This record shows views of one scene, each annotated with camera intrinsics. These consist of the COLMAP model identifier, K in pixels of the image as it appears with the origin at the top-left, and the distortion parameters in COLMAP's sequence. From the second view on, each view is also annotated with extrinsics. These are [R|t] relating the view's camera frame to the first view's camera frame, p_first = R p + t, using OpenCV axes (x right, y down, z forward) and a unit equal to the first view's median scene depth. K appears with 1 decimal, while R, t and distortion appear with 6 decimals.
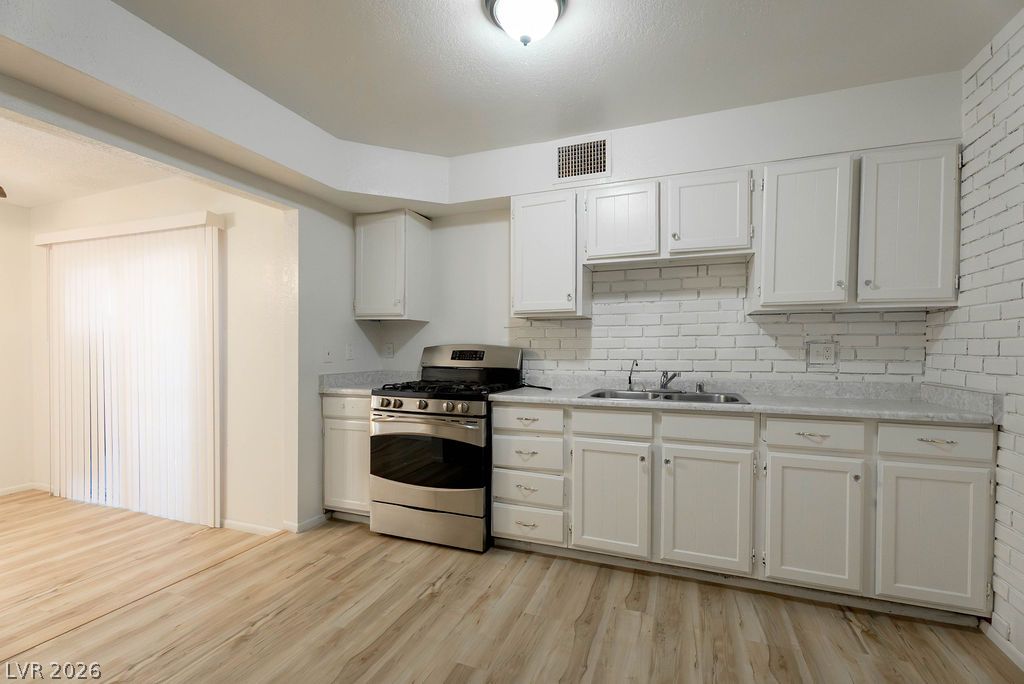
lens RADIAL K [[460.2, 0, 510.2], [0, 460.2, 355.7], [0, 0, 1]] dist [0.001493, -0.000022]
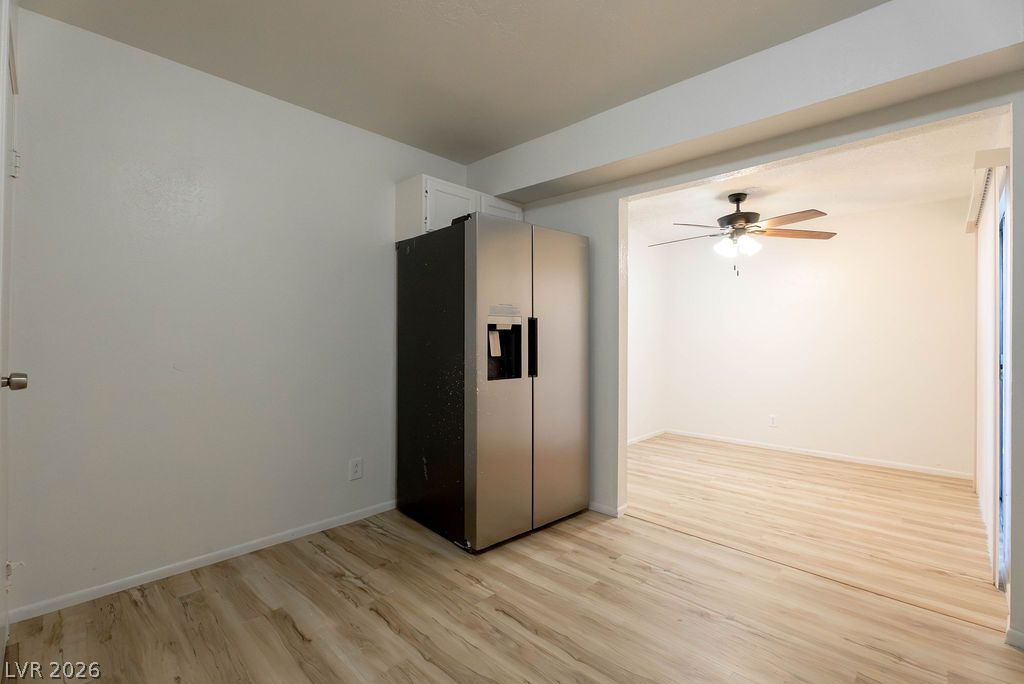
lens RADIAL K [[454.5, 0, 509.4], [0, 454.5, 342.4], [0, 0, 1]] dist [-0.000004, -0.000480]
pose [[-0.396682, 0.006913, -0.917930, 0.367846], [-0.020566, 0.999654, 0.016416, -0.001726], [0.917726, 0.025390, -0.396402, 0.696142]]
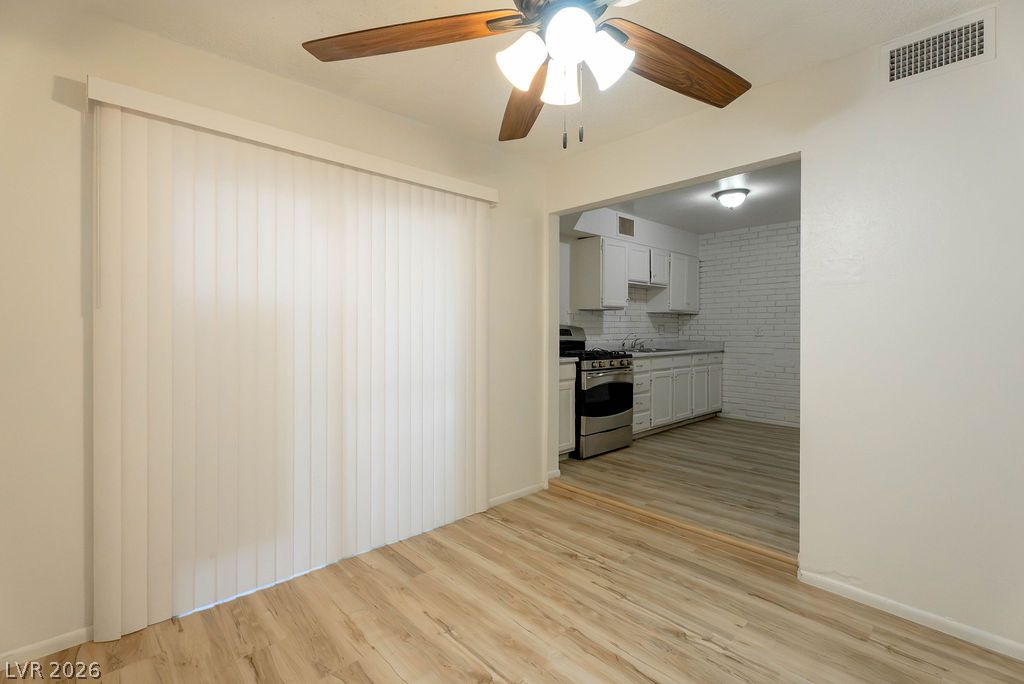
lens RADIAL K [[455.5, 0, 510.4], [0, 455.5, 334.5], [0, 0, 1]] dist [0.000310, 0.000070]
pose [[0.447555, -0.013391, 0.894156, -1.787066], [0.014192, 0.999868, 0.007871, -0.010496], [-0.894144, 0.009167, 0.447686, 0.624406]]
